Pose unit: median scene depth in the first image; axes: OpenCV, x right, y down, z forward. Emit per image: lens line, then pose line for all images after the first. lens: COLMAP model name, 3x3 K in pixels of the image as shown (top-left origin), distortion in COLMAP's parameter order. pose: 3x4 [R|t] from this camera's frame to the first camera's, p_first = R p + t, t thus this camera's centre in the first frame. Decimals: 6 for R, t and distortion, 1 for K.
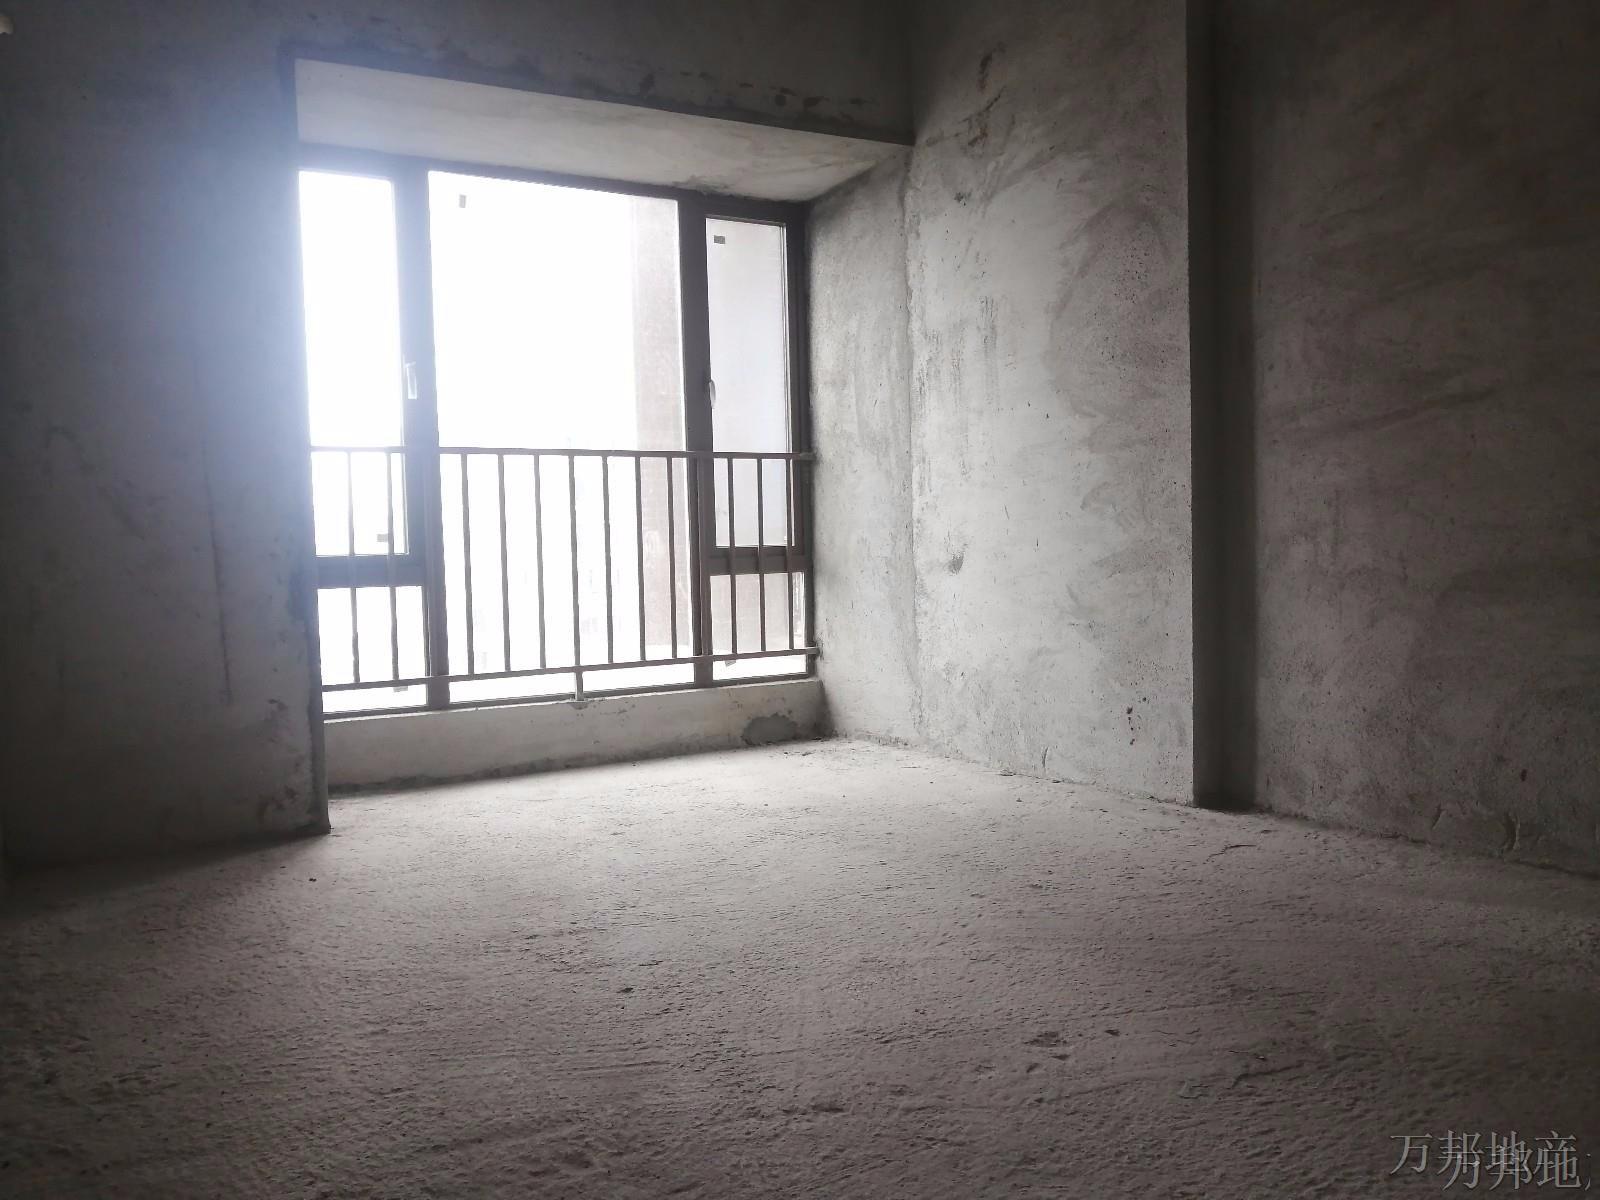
lens RADIAL K [[1241.6, 0, 800.0], [0, 1241.6, 600.0], [0, 0, 1]] dist [0.001116, -0.001697]
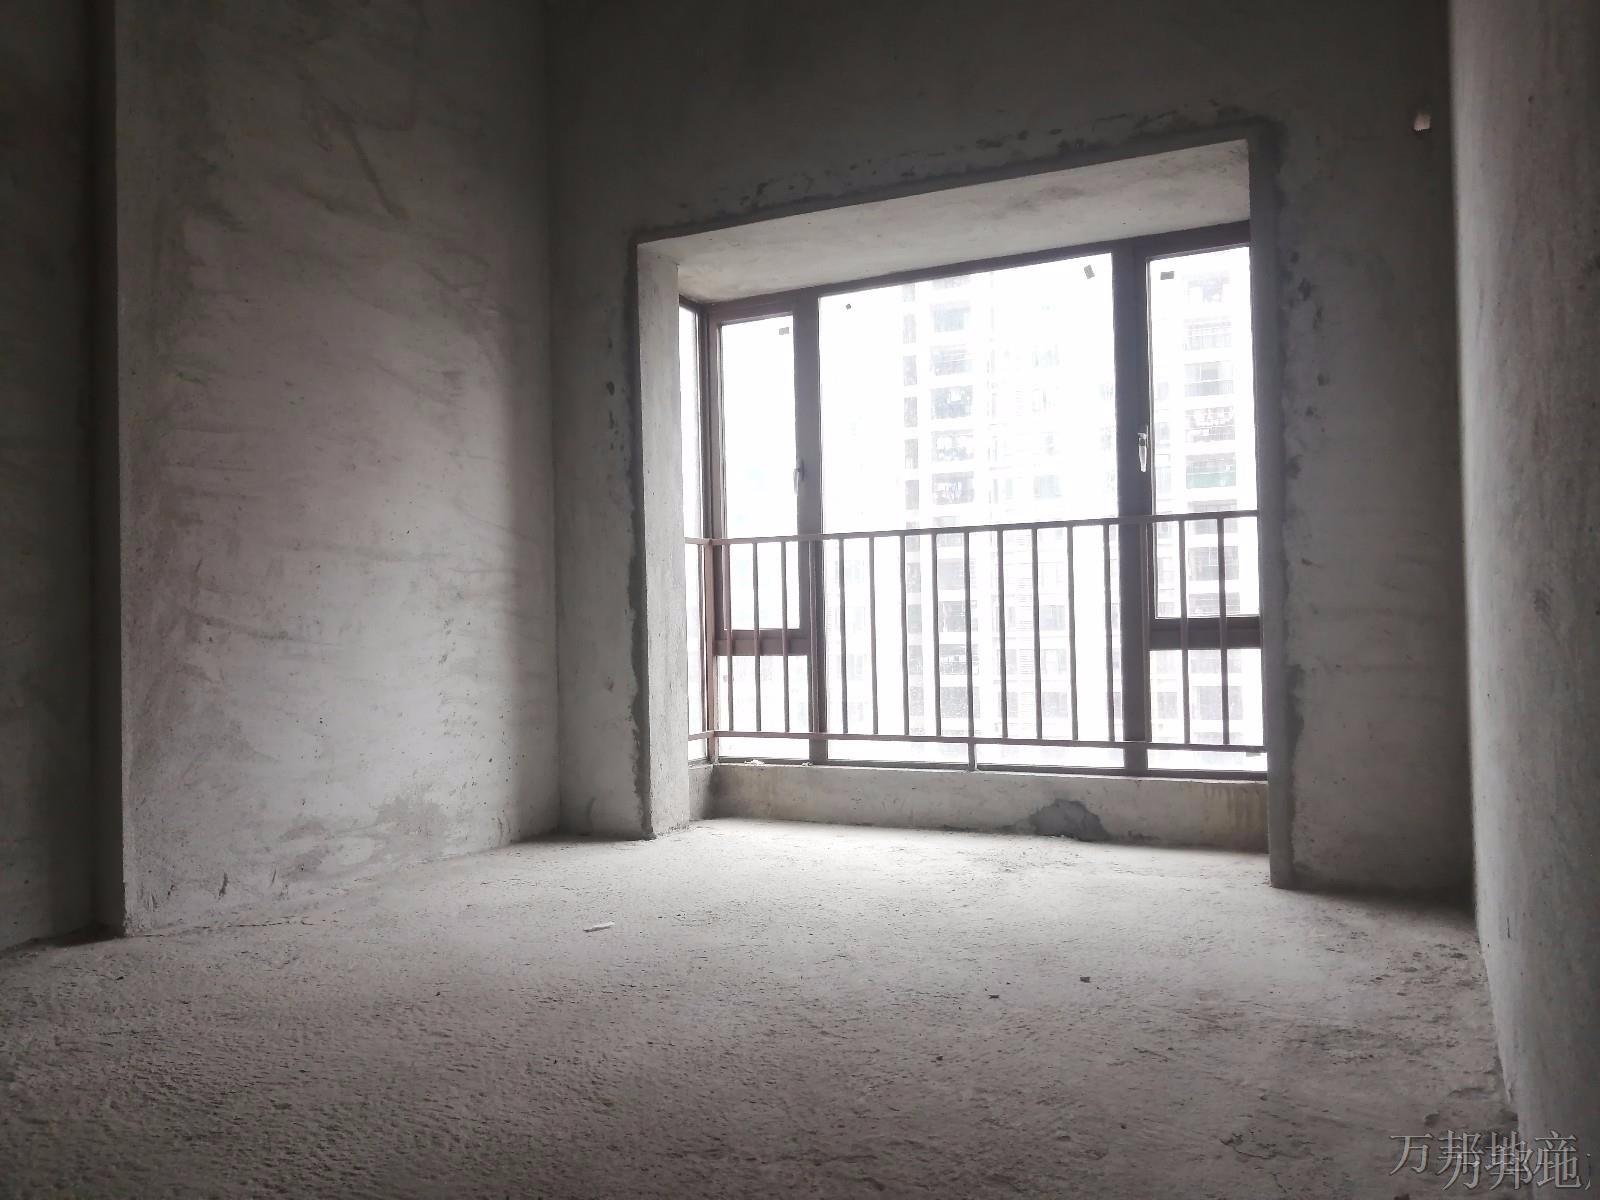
lens RADIAL K [[1188.8, 0, 800.0], [0, 1188.8, 600.0], [0, 0, 1]] dist [-0.001531, -0.000551]
pose [[0.547122, -0.003002, -0.837047, 0.604205], [-0.033206, 0.999129, -0.025287, -0.032542], [0.836394, 0.041630, 0.546546, 0.370634]]
